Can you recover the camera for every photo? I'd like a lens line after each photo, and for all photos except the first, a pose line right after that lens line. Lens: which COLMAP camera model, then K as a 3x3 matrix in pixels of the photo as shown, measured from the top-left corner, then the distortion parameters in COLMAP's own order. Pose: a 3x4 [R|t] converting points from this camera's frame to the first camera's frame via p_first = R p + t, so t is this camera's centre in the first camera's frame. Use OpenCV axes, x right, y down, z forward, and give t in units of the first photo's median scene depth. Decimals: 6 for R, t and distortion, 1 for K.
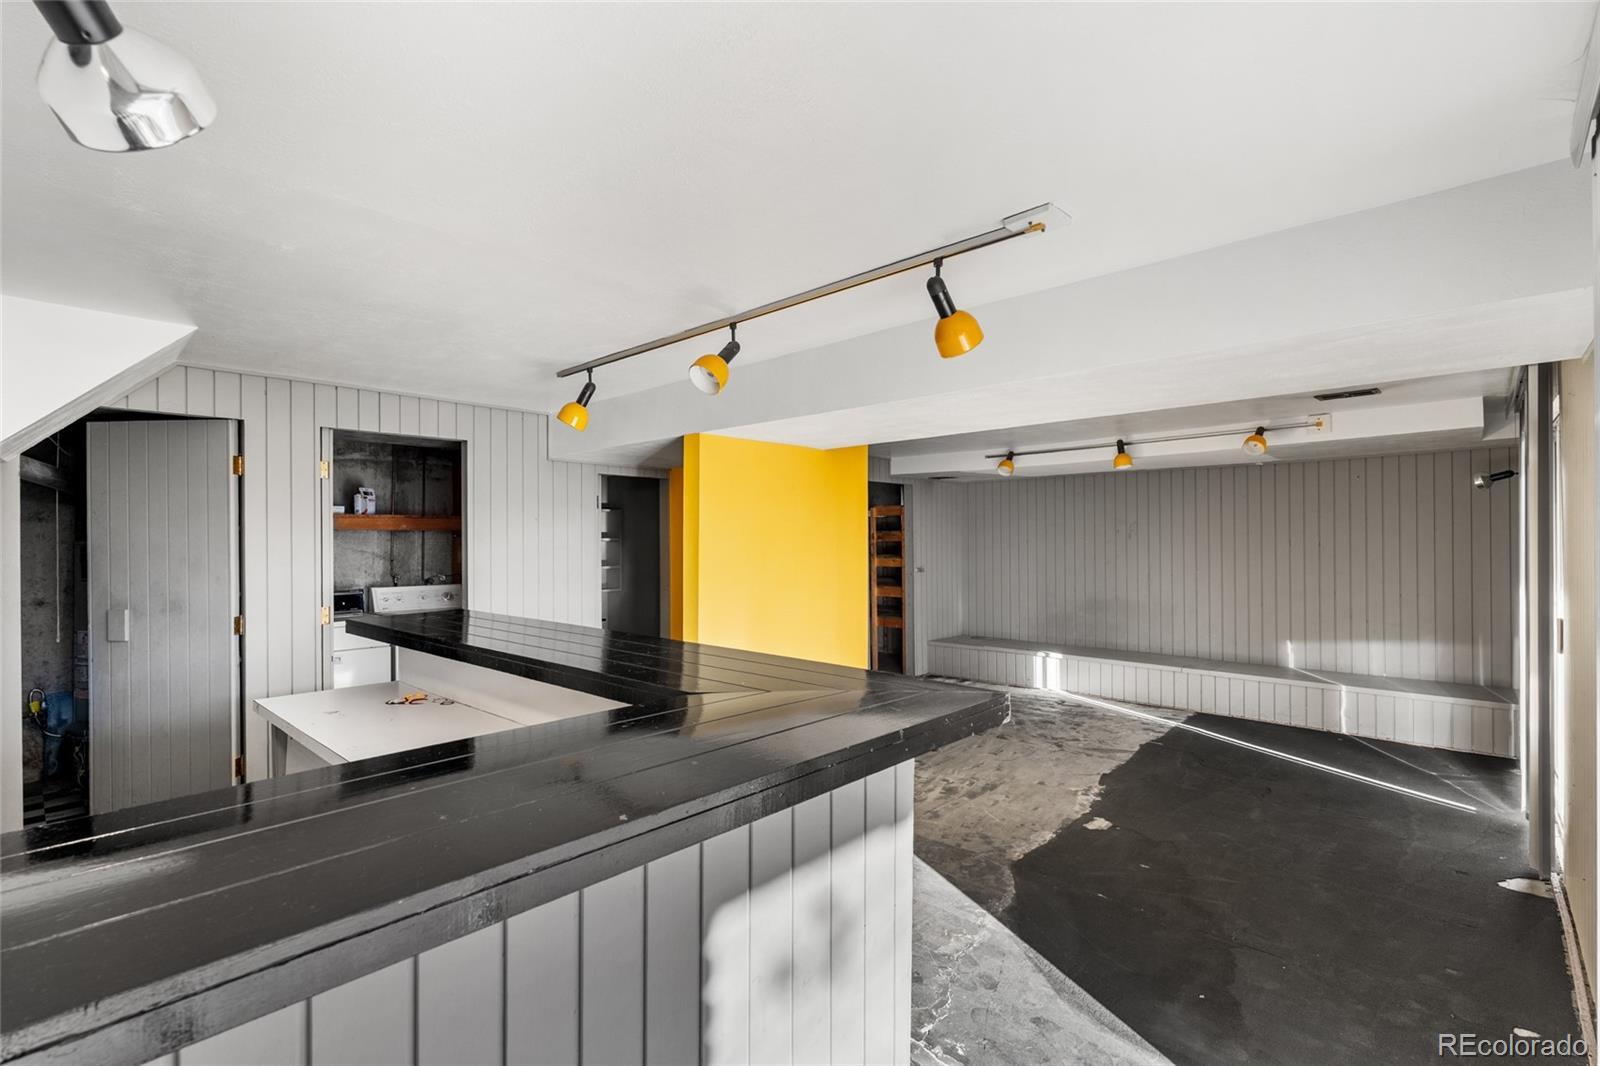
lens RADIAL K [[715.2, 0, 801.5], [0, 715.2, 540.9], [0, 0, 1]] dist [-0.008649, -0.000080]
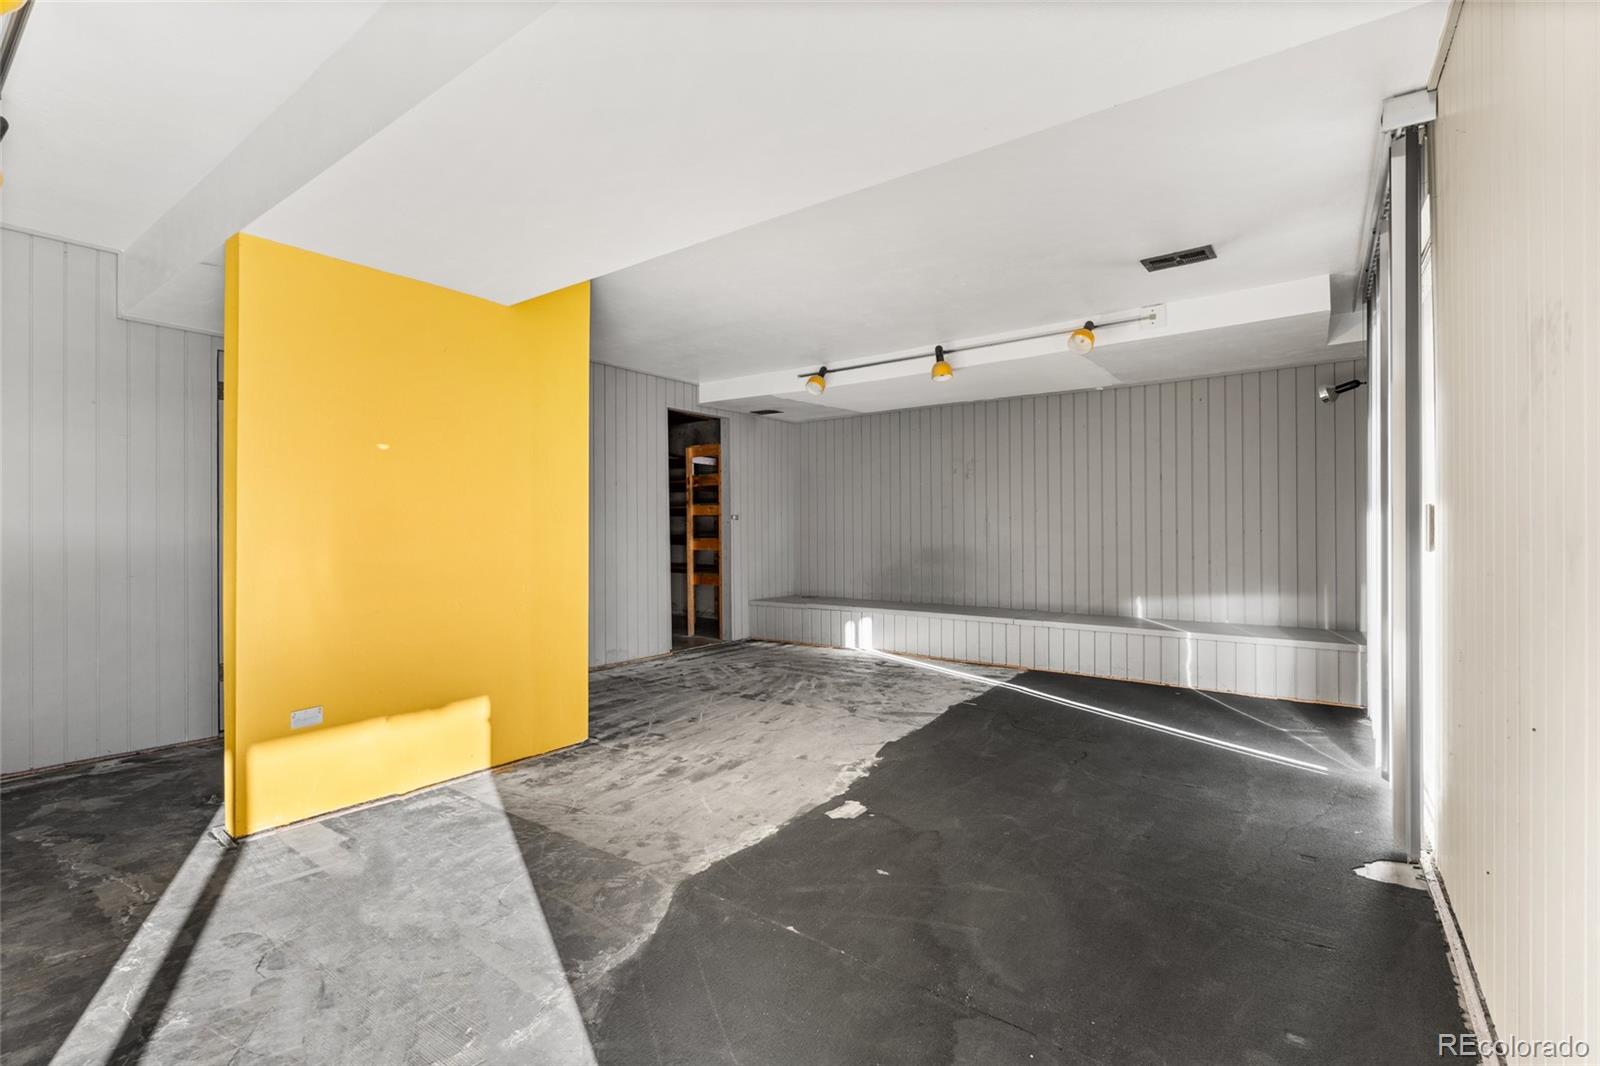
lens RADIAL K [[715.2, 0, 796.5], [0, 715.2, 527.4], [0, 0, 1]] dist [-0.008649, -0.000080]
pose [[0.991557, 0.001476, 0.129660, 0.199632], [-0.001648, 0.999998, 0.001220, 0.082698], [-0.129658, -0.001423, 0.991558, 0.218199]]
